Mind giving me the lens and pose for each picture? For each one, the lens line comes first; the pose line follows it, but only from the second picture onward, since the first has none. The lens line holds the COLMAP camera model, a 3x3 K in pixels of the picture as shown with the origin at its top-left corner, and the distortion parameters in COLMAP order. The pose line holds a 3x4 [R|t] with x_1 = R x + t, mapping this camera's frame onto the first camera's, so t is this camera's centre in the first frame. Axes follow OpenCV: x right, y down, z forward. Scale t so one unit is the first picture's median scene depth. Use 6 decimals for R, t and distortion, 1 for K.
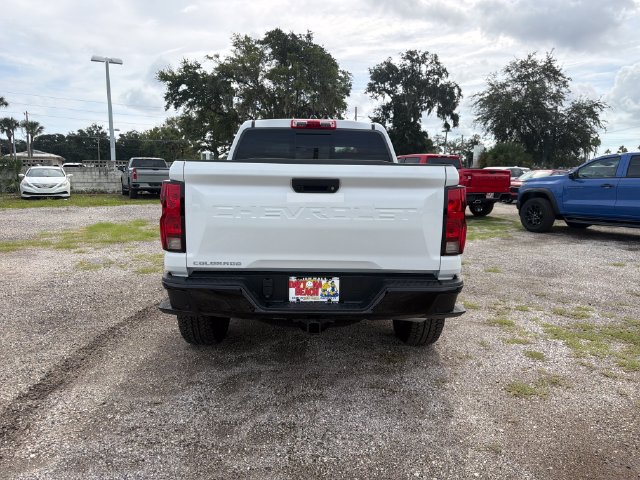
lens RADIAL K [[450.0, 0, 318.4], [0, 450.0, 243.0], [0, 0, 1]] dist [0.062053, -0.084111]
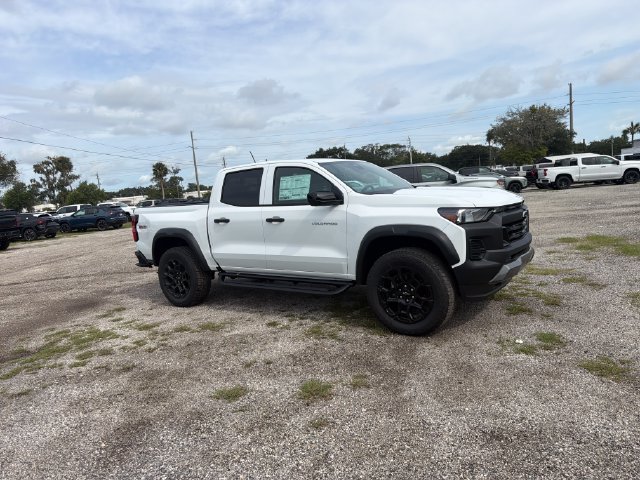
lens RADIAL K [[450.0, 0, 318.4], [0, 450.0, 243.0], [0, 0, 1]] dist [0.062053, -0.084111]
pose [[-0.590271, 0.137933, -0.795333, 0.122143], [-0.038618, 0.979339, 0.198505, -0.036668], [0.806281, 0.147886, -0.572748, 0.230695]]
